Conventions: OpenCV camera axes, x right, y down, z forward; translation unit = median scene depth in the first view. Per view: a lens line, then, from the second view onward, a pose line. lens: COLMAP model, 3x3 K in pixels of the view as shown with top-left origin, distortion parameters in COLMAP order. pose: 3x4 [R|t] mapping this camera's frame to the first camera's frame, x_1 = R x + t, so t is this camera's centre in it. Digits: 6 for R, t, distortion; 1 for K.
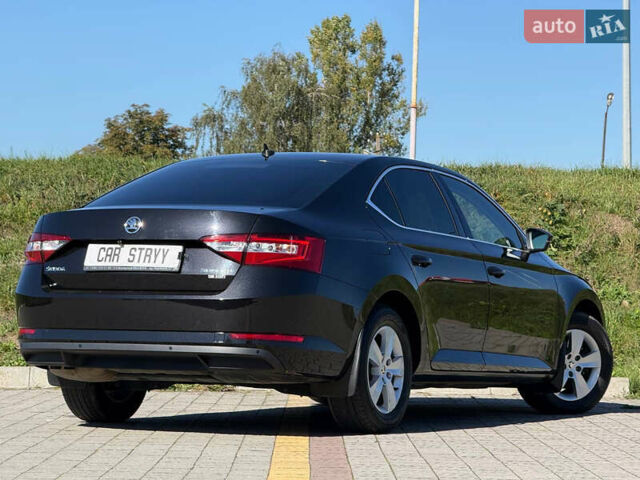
lens RADIAL K [[2267.9, 0, 320.0], [0, 2267.9, 240.0], [0, 0, 1]] dist [0.220818, 1.785560]
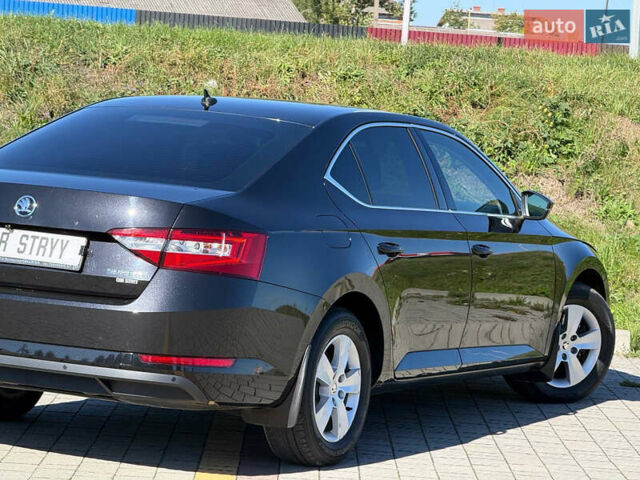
lens RADIAL K [[2267.9, 0, 320.0], [0, 2267.9, 240.0], [0, 0, 1]] dist [0.220818, 1.785560]
pose [[0.998740, 0.049942, 0.004974, 0.016059], [-0.050188, 0.994526, 0.091648, -0.069356], [-0.000369, -0.091783, 0.995779, 0.198102]]
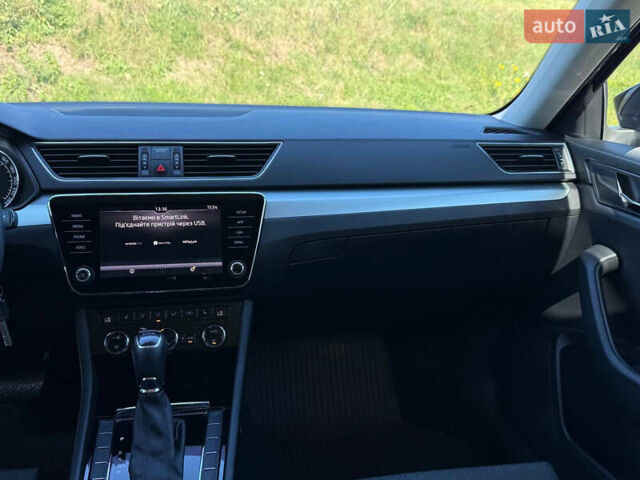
lens RADIAL K [[639.8, 0, 320.0], [0, 639.8, 240.0], [0, 0, 1]] dist [0.124270, -0.253372]
pose [[0.800721, -0.179258, 0.571588, 0.008814], [-0.026892, 0.942458, 0.333240, -0.012855], [-0.598434, -0.282203, 0.749825, 1.115027]]
